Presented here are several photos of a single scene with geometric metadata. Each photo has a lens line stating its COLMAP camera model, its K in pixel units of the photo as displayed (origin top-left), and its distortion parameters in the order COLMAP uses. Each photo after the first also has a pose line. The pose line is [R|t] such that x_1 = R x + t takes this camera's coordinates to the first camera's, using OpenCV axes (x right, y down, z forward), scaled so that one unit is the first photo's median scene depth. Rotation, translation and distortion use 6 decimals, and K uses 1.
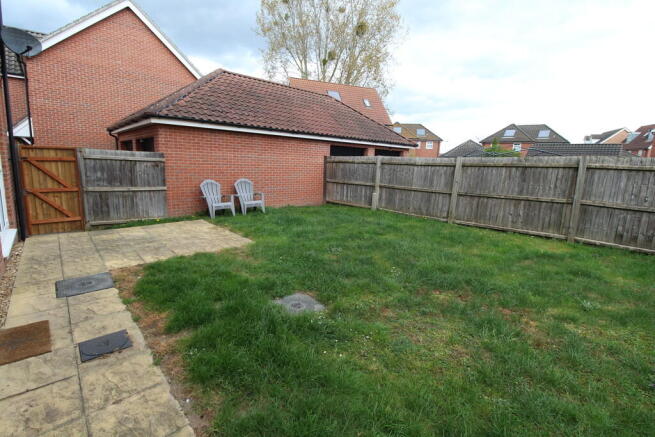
lens RADIAL K [[313.2, 0, 325.0], [0, 313.2, 217.4], [0, 0, 1]] dist [0.000775, -0.000980]
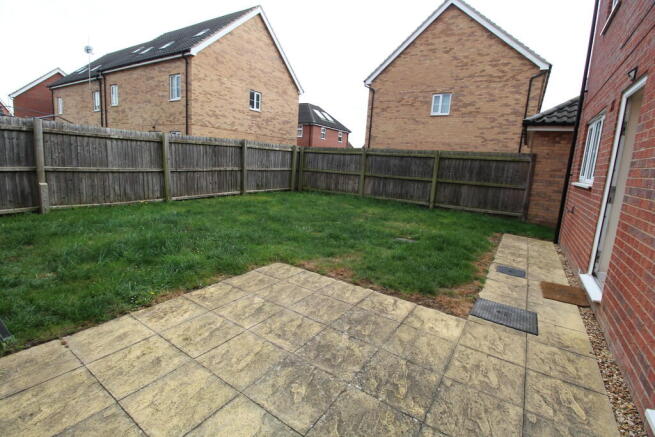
lens RADIAL K [[313.2, 0, 323.9], [0, 313.2, 213.9], [0, 0, 1]] dist [0.000775, -0.000980]
pose [[-0.265468, -0.210968, 0.940755, -1.064416], [0.100853, 0.964336, 0.244715, -0.220864], [-0.958830, 0.159842, -0.234723, 1.259581]]
